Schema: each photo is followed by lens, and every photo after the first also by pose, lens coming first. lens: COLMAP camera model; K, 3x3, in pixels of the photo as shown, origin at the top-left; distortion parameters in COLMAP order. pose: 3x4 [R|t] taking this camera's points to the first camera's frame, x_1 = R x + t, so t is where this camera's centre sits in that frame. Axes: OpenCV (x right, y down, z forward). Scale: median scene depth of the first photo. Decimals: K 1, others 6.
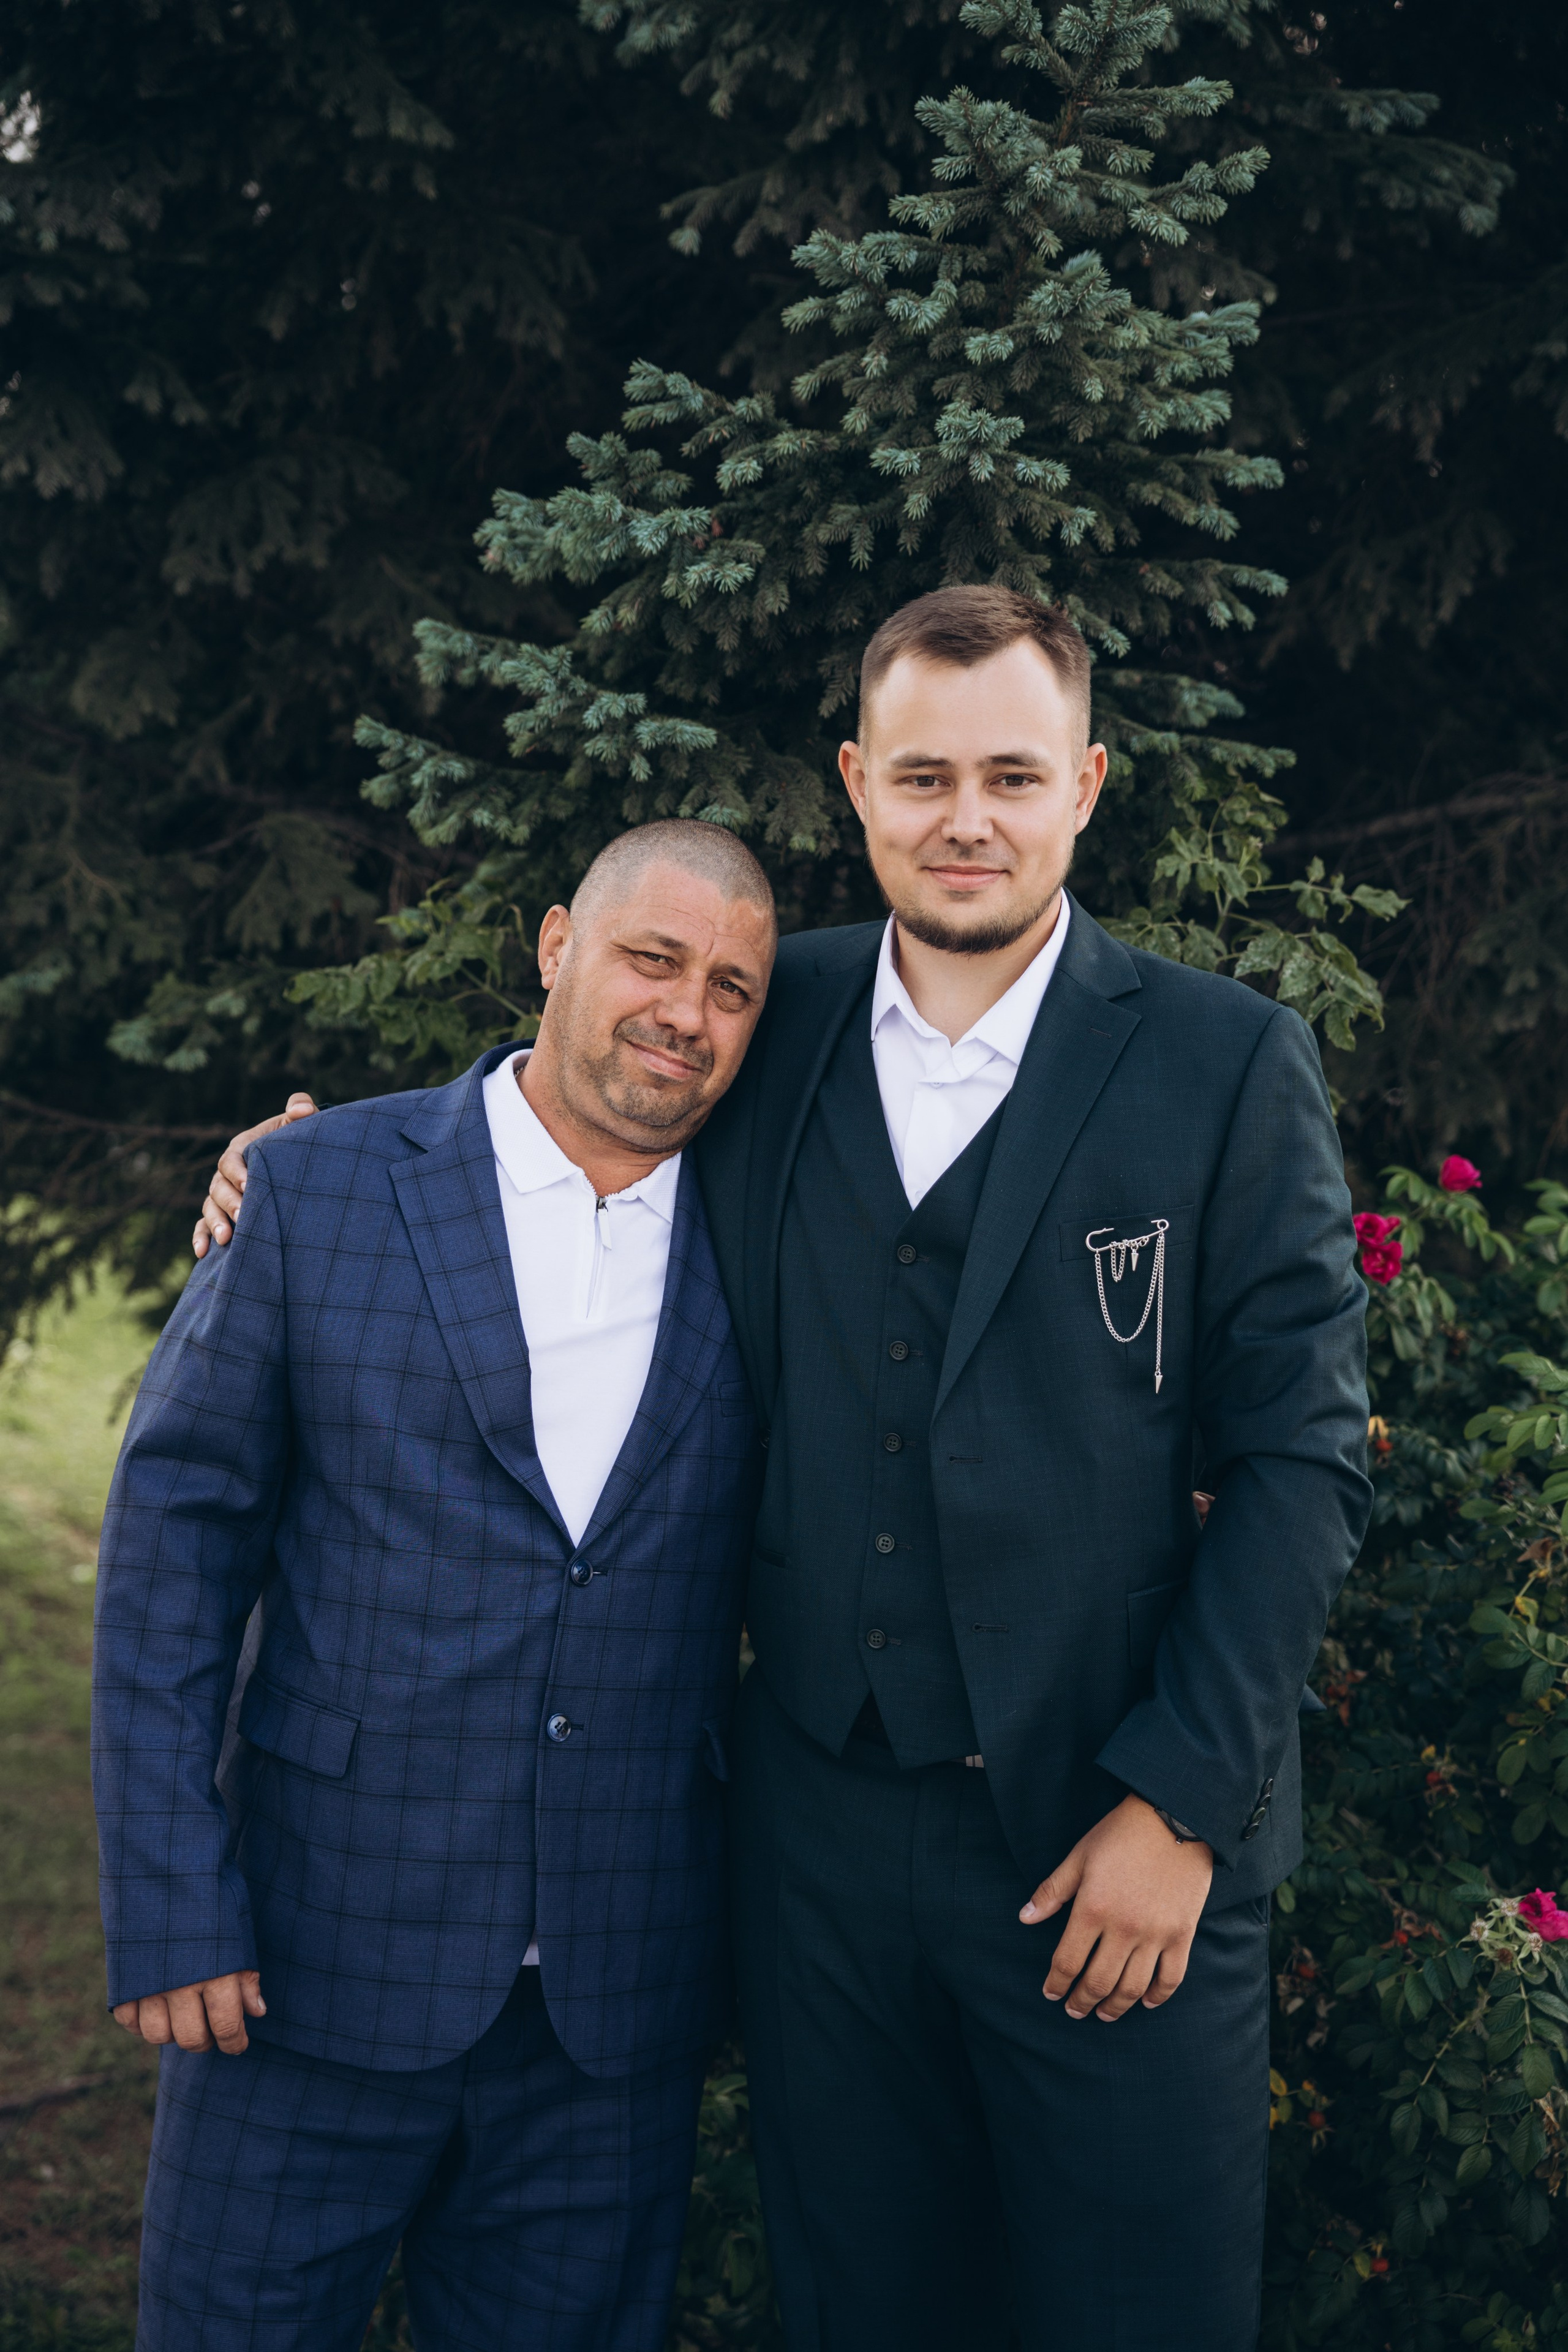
lens RADIAL K [[3665.9, 0, 760.1], [0, 3665.9, 1194.6], [0, 0, 1]] dist [0.331370, 0.000000]
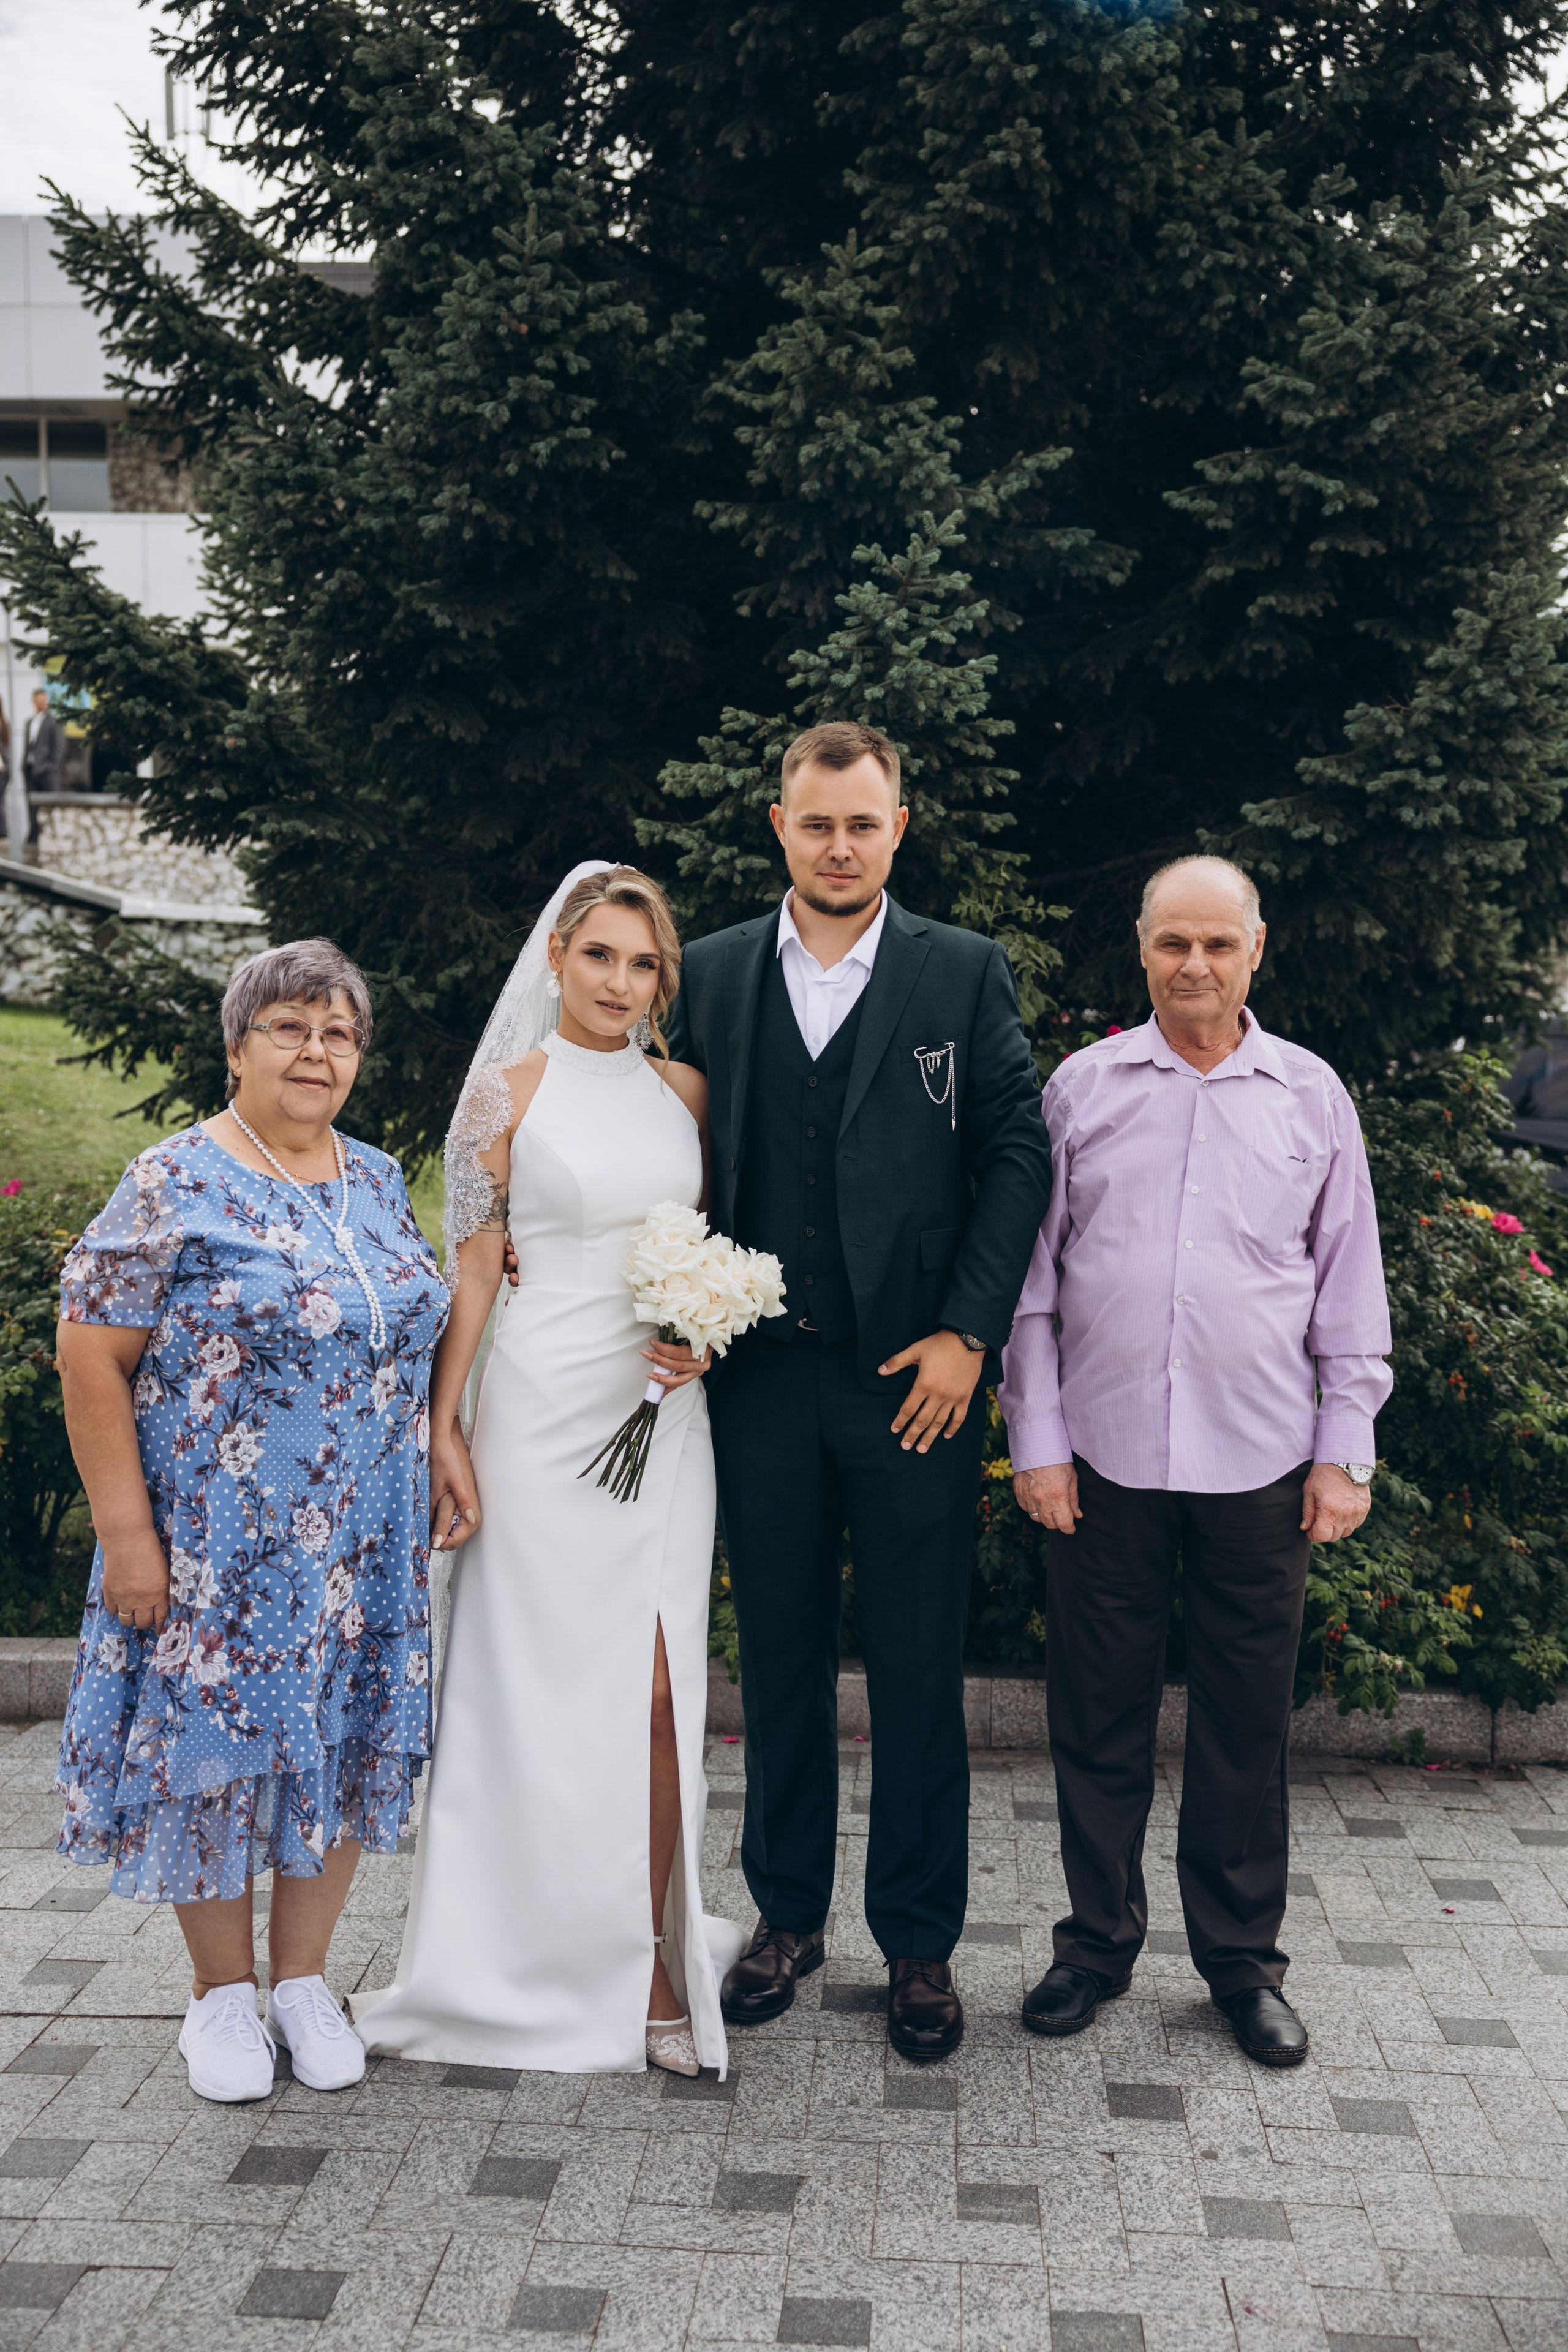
lens RADIAL K [[2601.0, 0, 770.7], [0, 2601.0, 1206.1], [0, 0, 1]] dist [0.197720, 0.000000]
pose [[0.997430, -0.057207, -0.043143, 0.046788], [0.059541, 0.996715, 0.054902, -0.001771], [0.039861, -0.057329, 0.997559, -0.628499]]
